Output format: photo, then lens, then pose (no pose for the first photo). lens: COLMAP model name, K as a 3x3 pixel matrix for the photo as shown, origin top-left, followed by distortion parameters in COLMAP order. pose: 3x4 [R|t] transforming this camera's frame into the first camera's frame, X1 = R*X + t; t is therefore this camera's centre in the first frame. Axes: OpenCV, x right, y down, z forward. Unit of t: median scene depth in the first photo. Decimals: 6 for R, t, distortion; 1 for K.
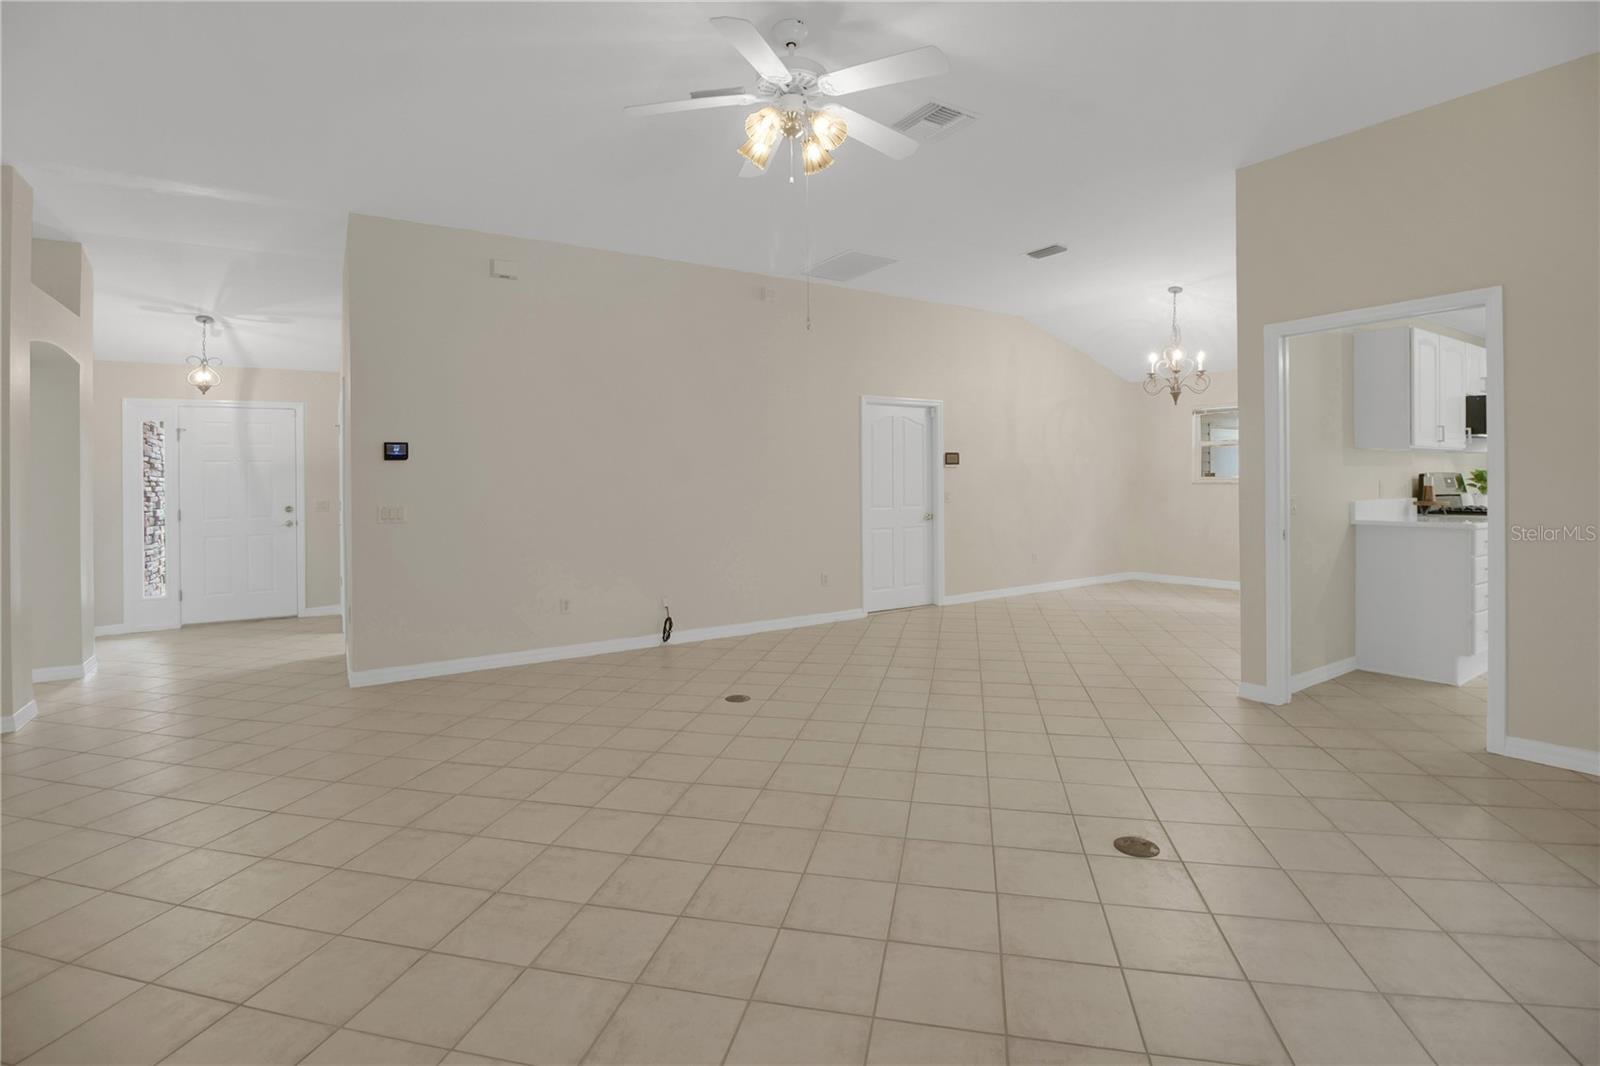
lens RADIAL K [[751.6, 0, 791.7], [0, 751.6, 473.6], [0, 0, 1]] dist [0.000065, -0.018060]
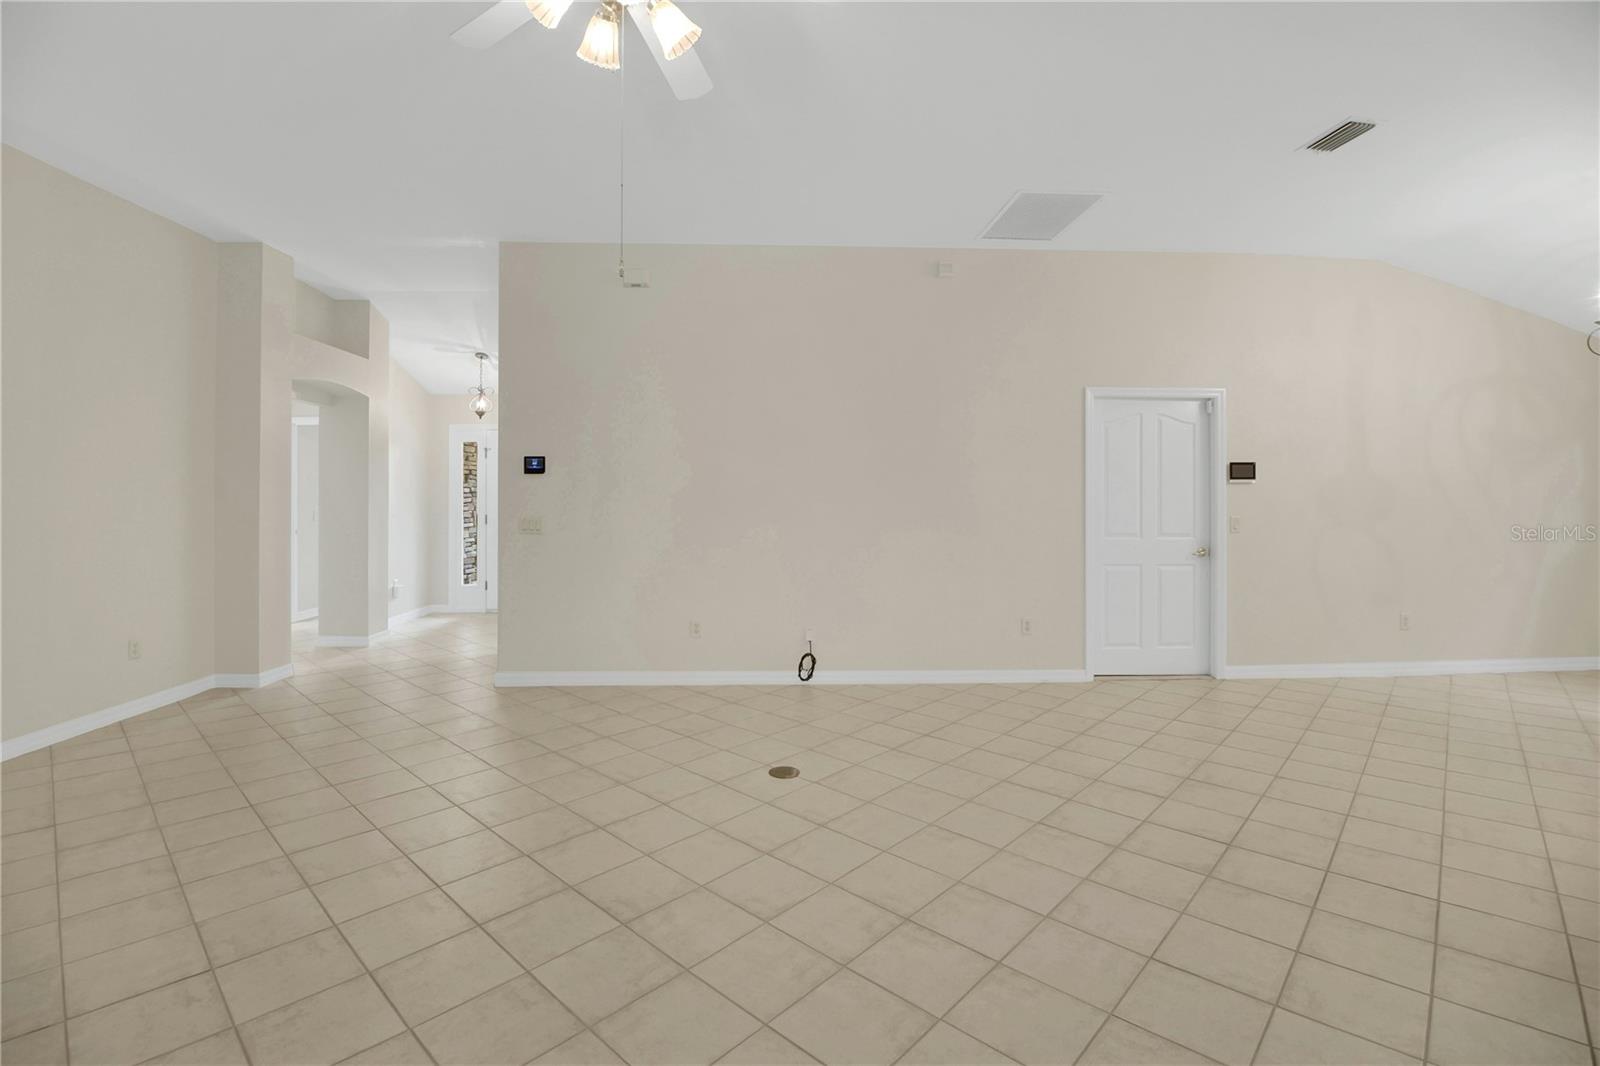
lens RADIAL K [[735.9, 0, 787.9], [0, 735.9, 486.7], [0, 0, 1]] dist [-0.000548, -0.016800]
pose [[0.865637, 0.007461, -0.500617, 0.204360], [-0.008249, 0.999966, 0.000639, -0.002254], [0.500604, 0.003576, 0.865669, 0.208329]]
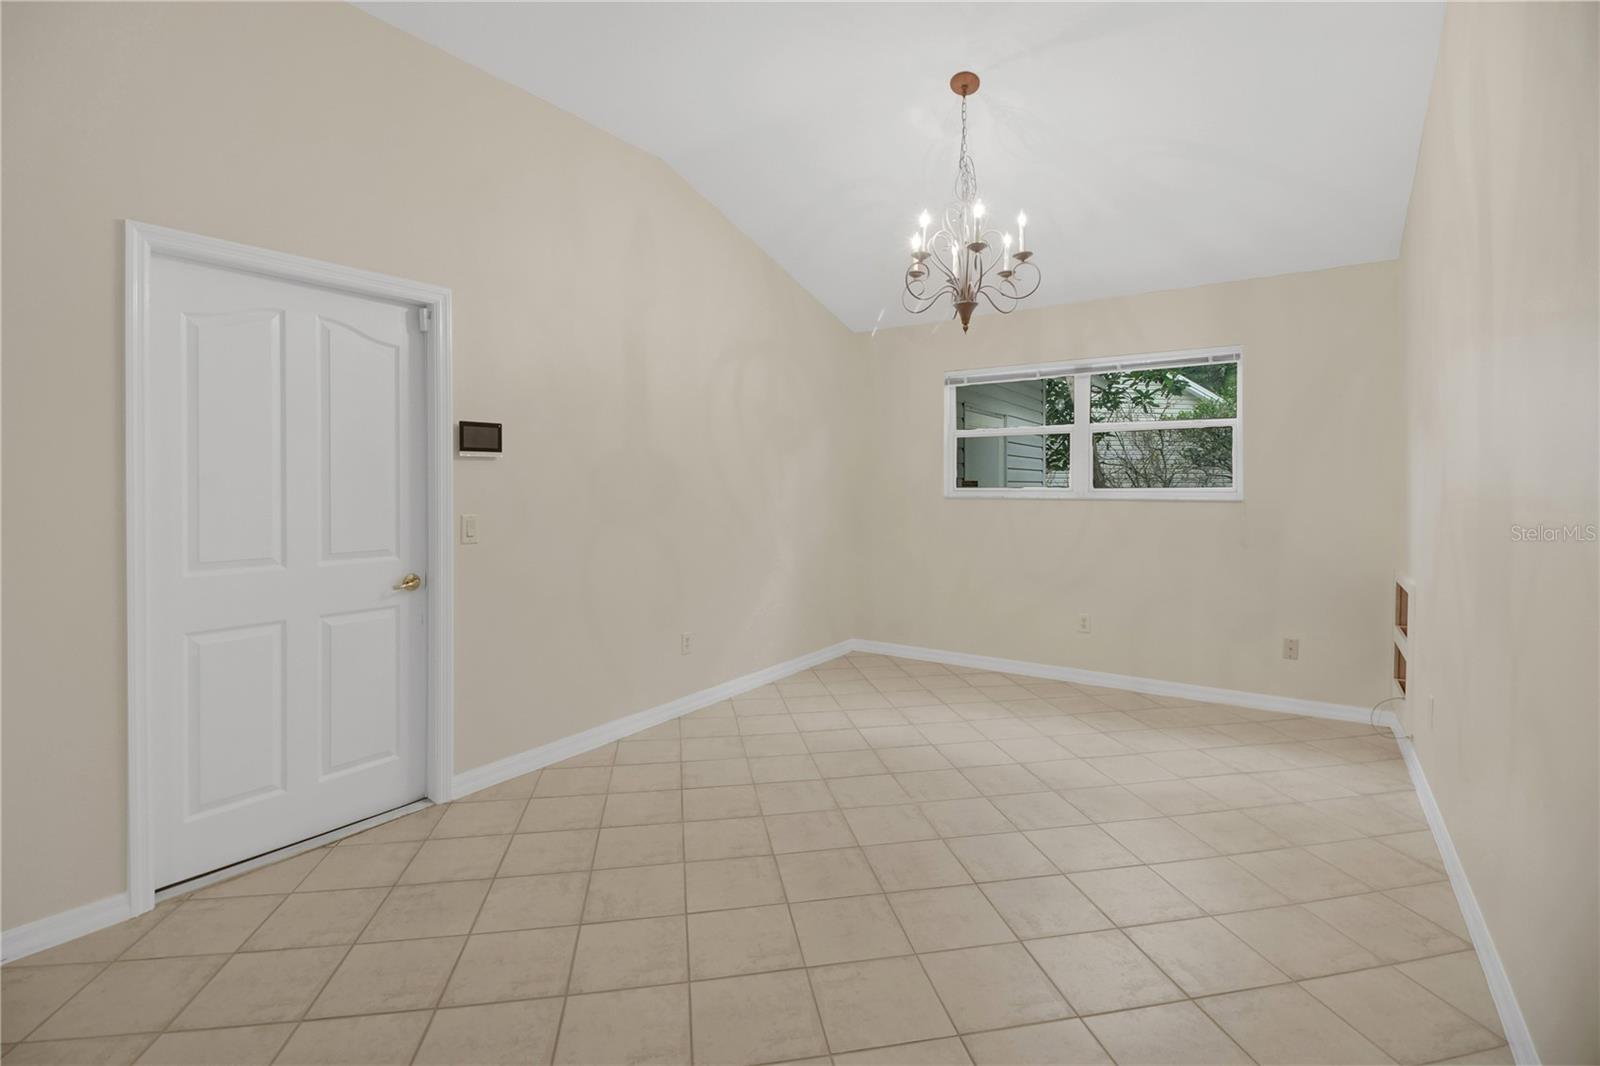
lens RADIAL K [[721.6, 0, 821.3], [0, 721.6, 494.5], [0, 0, 1]] dist [0.000346, -0.015098]
pose [[0.907362, 0.003908, 0.420333, 0.234167], [-0.008675, 0.999918, 0.009430, 0.006619], [-0.420262, -0.012203, 0.907321, 0.606652]]
